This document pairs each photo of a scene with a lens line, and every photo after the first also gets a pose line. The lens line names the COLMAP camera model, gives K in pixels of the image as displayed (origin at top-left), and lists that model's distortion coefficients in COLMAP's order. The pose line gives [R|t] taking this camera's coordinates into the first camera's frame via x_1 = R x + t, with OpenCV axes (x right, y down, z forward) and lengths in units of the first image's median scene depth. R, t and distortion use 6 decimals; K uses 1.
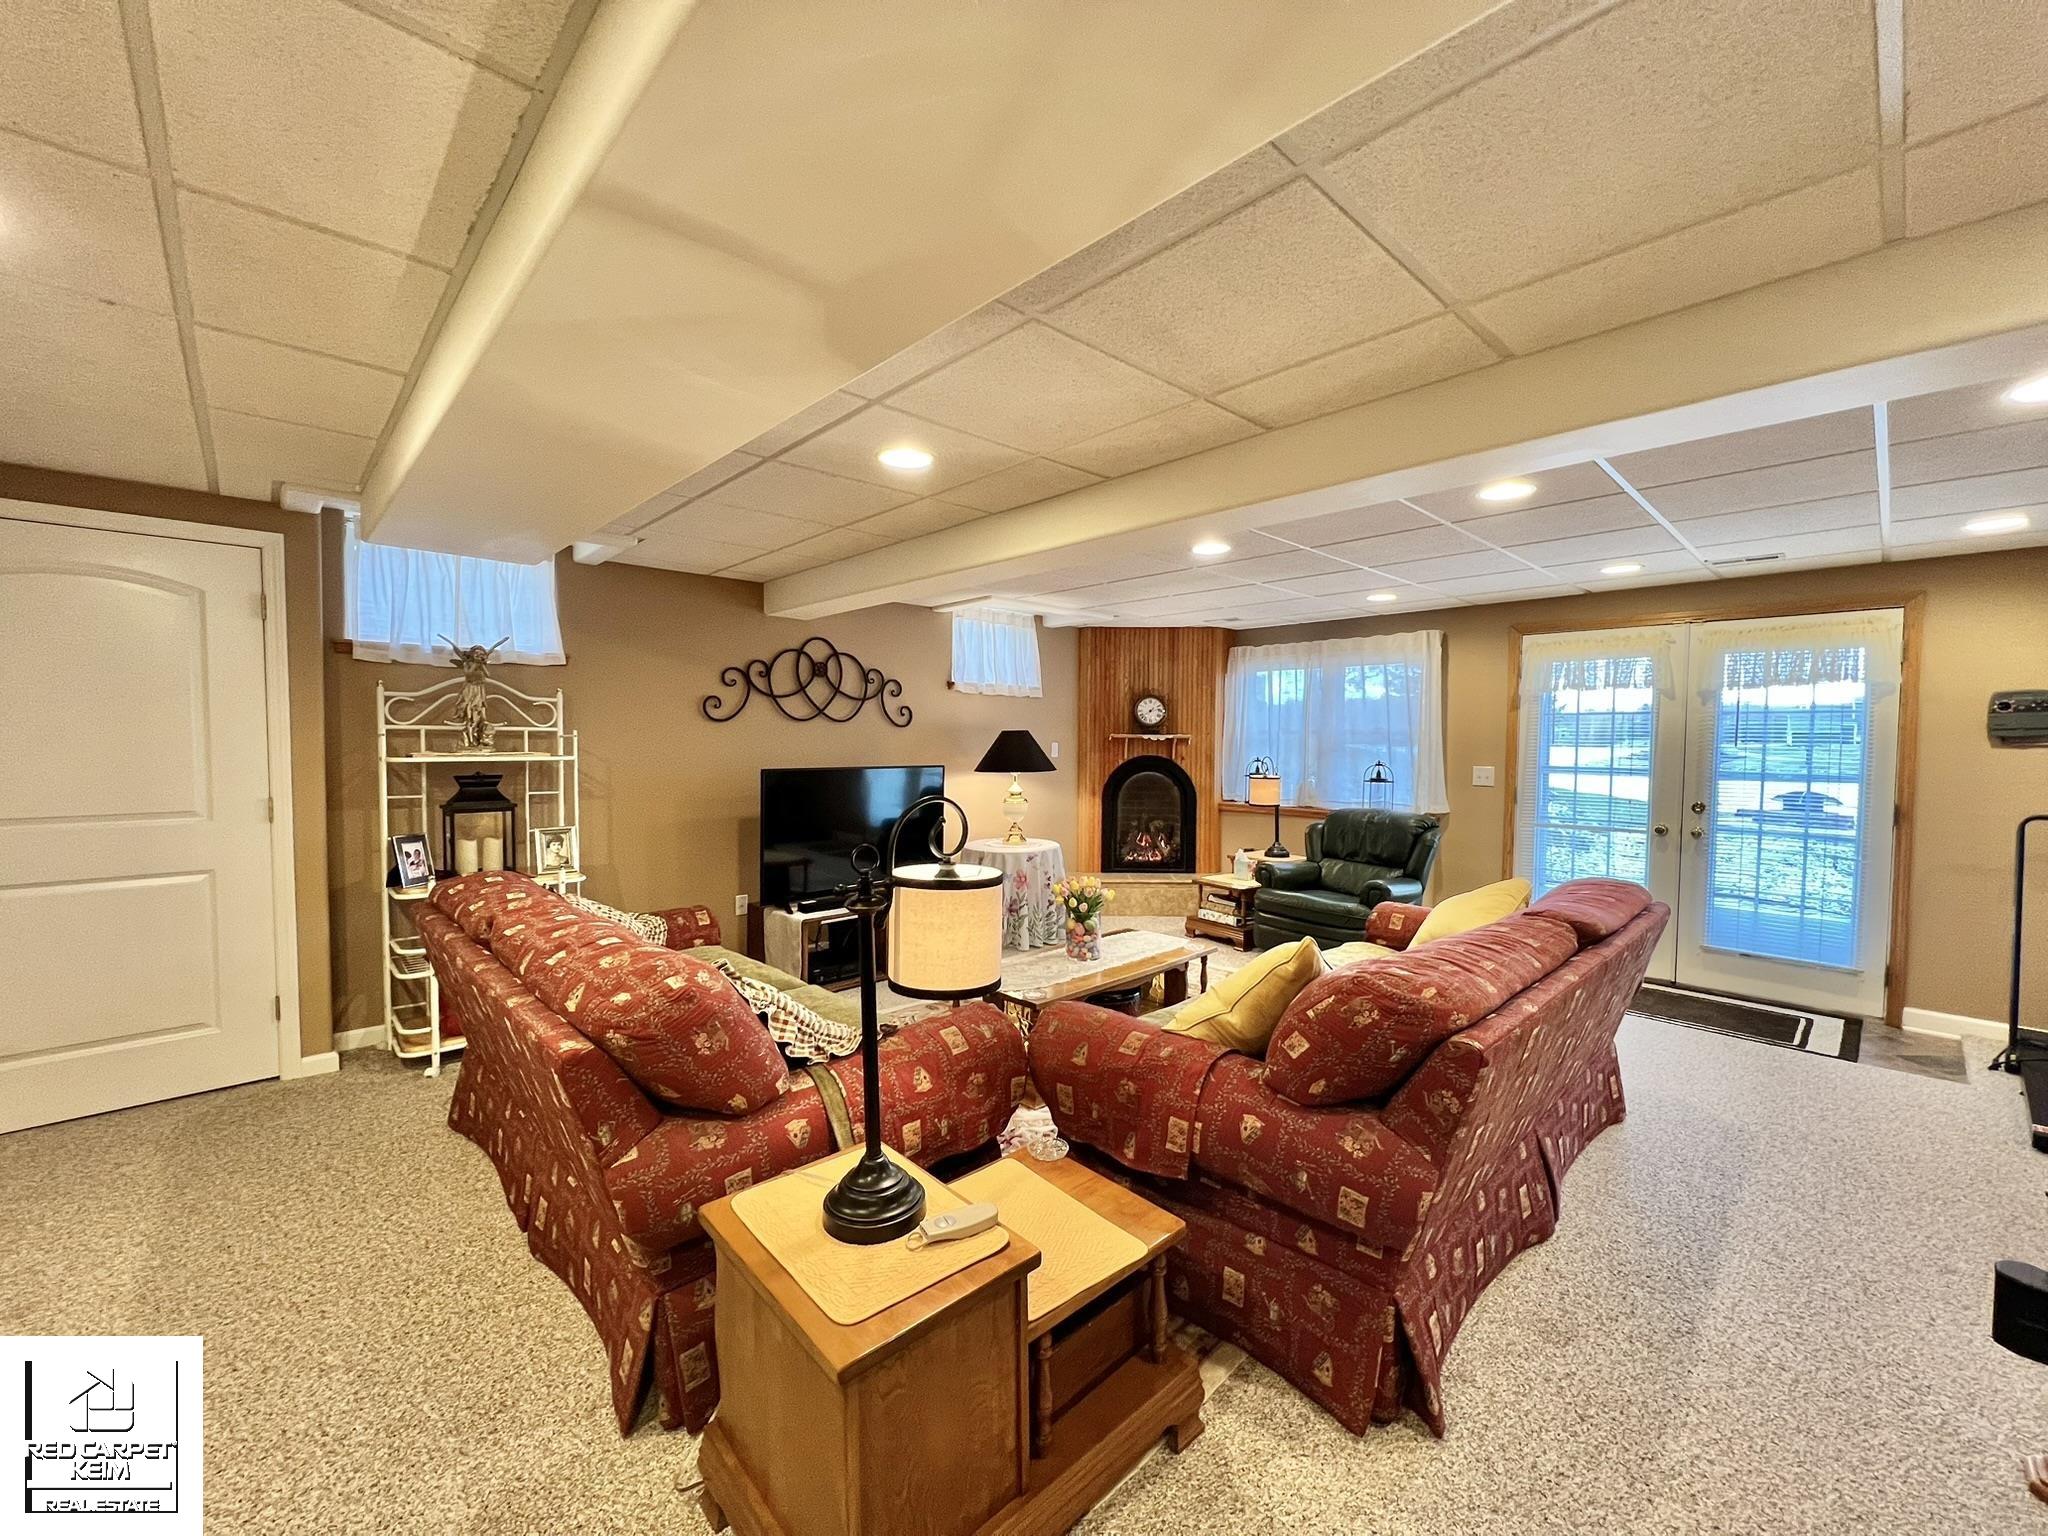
lens RADIAL K [[813.3, 0, 1024.0], [0, 813.3, 768.0], [0, 0, 1]] dist [-0.000402, 0.000451]
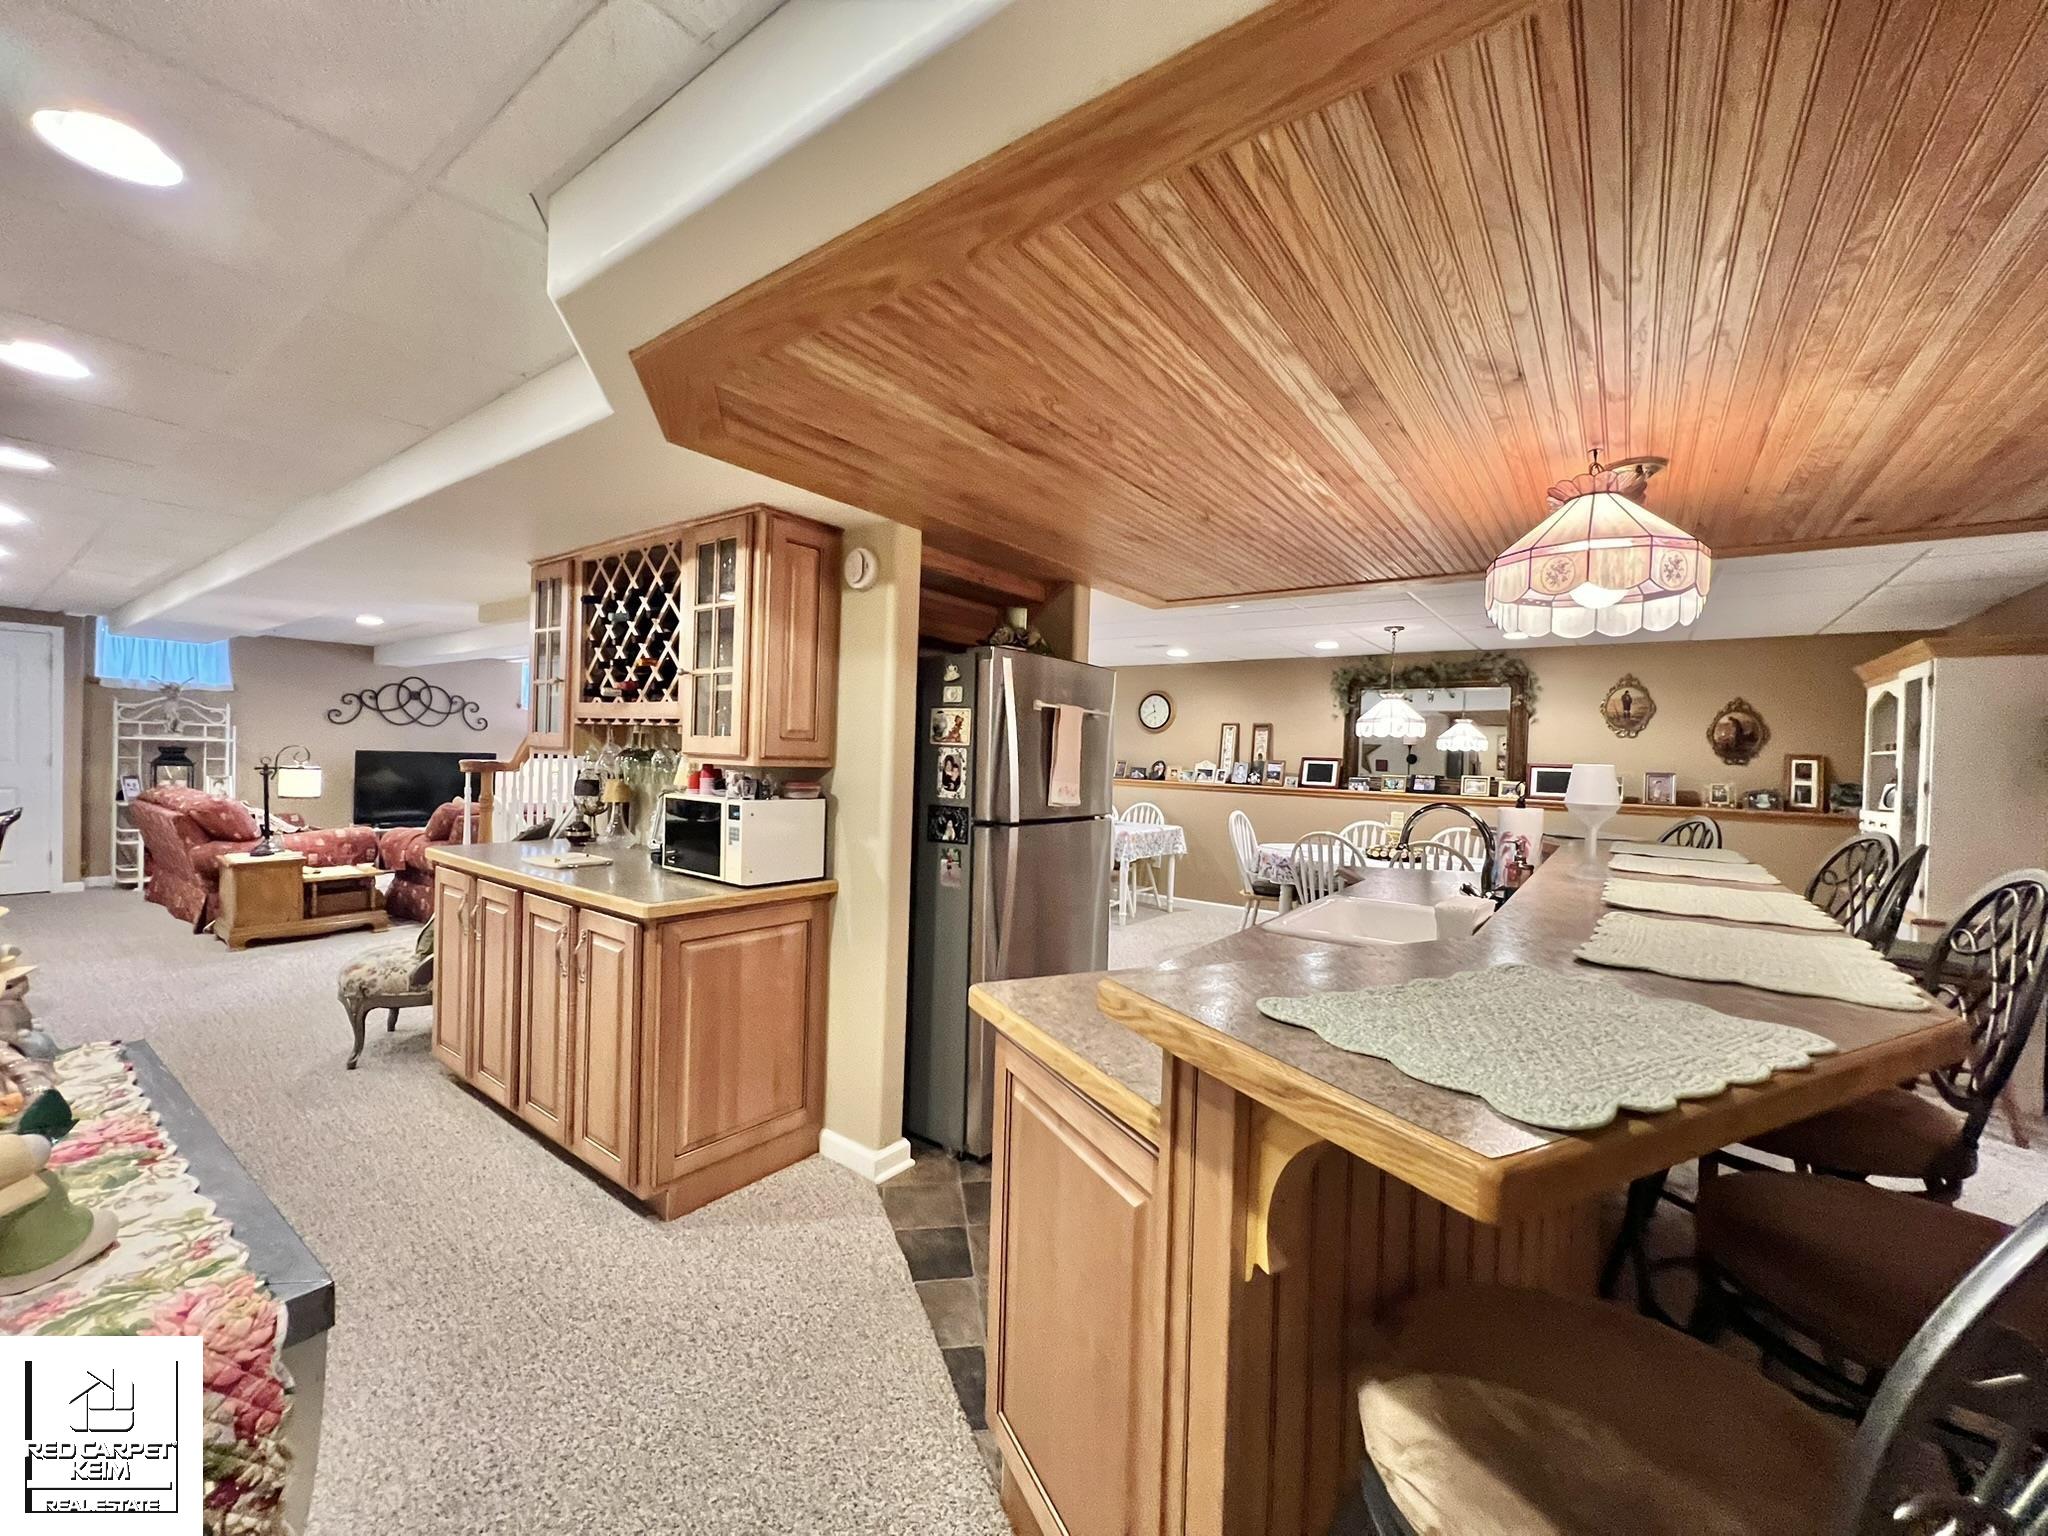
lens RADIAL K [[813.3, 0, 1024.0], [0, 813.3, 768.0], [0, 0, 1]] dist [-0.000402, 0.000451]
pose [[0.984381, 0.020641, 0.174837, 0.693329], [-0.017475, 0.999655, -0.019630, 0.042072], [-0.175182, 0.016268, 0.984402, -0.887480]]
